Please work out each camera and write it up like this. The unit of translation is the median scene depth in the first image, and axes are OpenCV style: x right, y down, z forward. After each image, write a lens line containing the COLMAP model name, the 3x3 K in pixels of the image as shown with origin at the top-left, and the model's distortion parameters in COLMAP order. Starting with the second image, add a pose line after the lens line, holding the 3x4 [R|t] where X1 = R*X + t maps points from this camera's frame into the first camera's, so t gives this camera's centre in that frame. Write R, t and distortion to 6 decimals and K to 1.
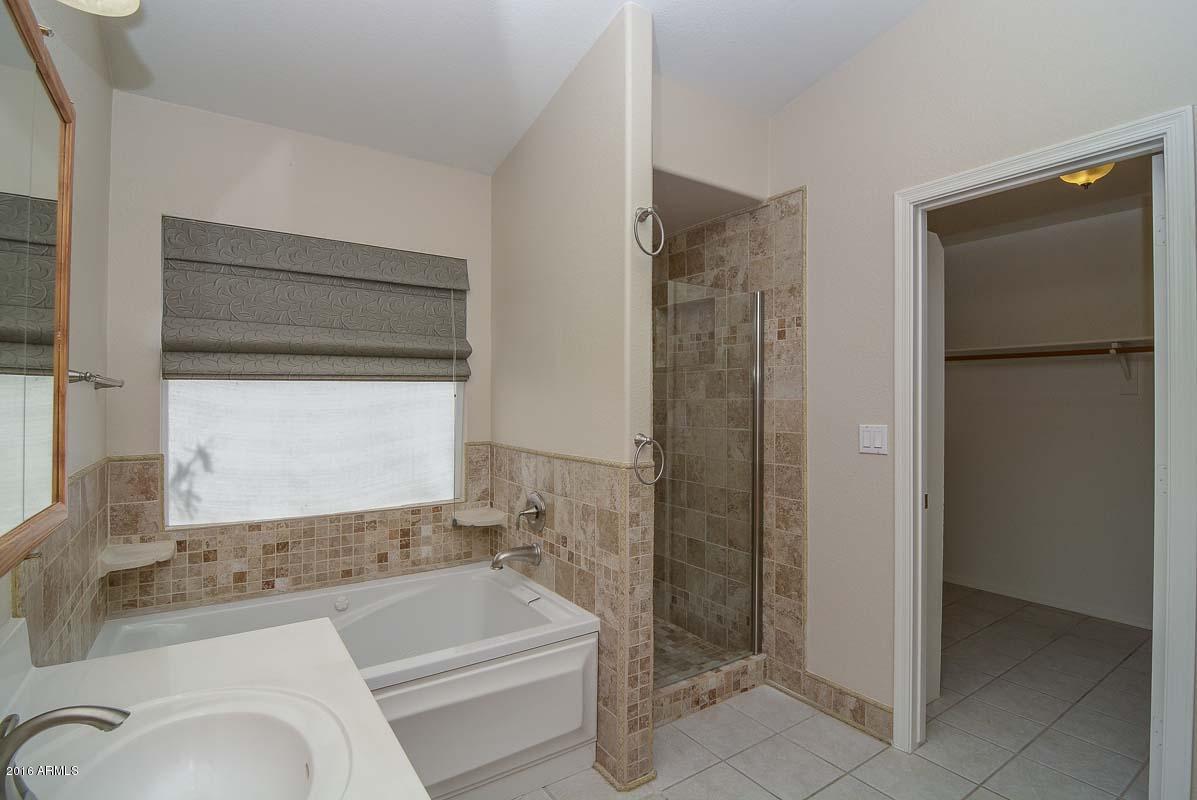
lens RADIAL K [[578.4, 0, 600.9], [0, 578.4, 399.0], [0, 0, 1]] dist [0.000380, -0.014589]
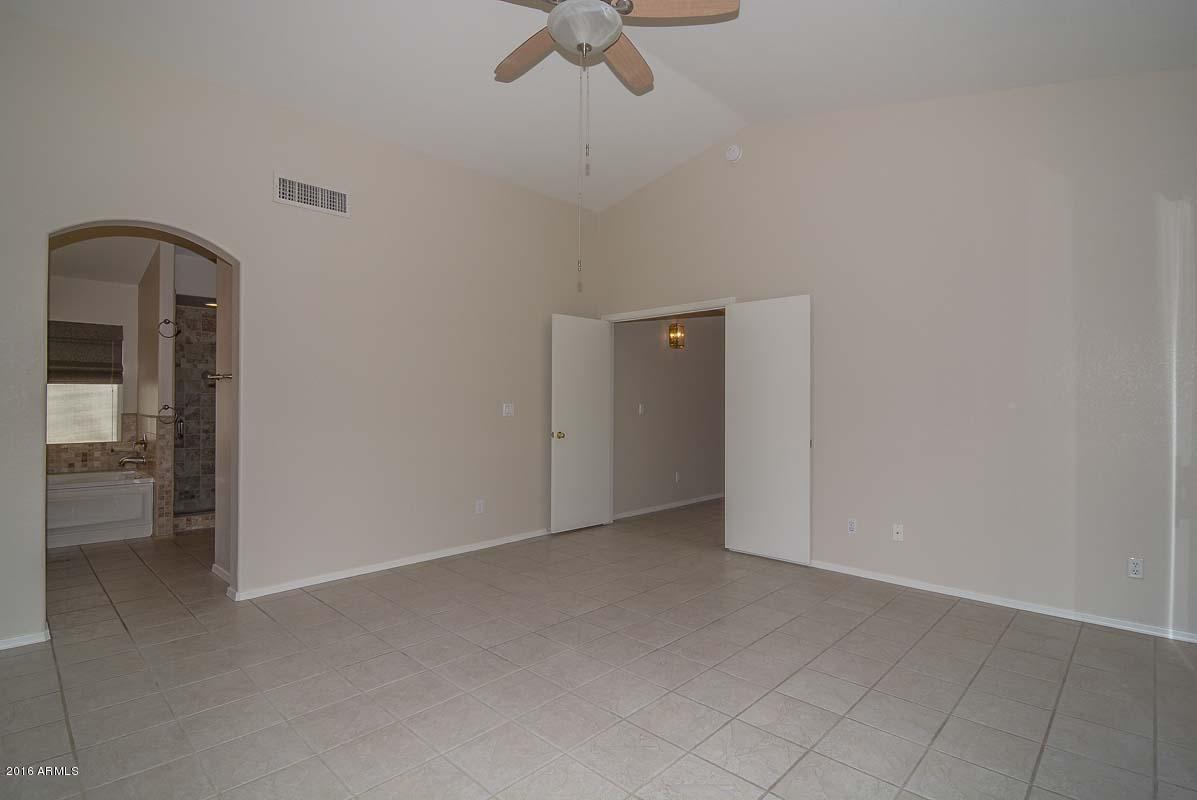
lens RADIAL K [[578.4, 0, 600.9], [0, 578.4, 399.0], [0, 0, 1]] dist [0.000380, -0.014589]
pose [[0.977631, 0.004238, 0.210287, 1.068711], [-0.002096, 0.999944, -0.010408, 0.043522], [-0.210319, 0.009735, 0.977584, -1.457346]]
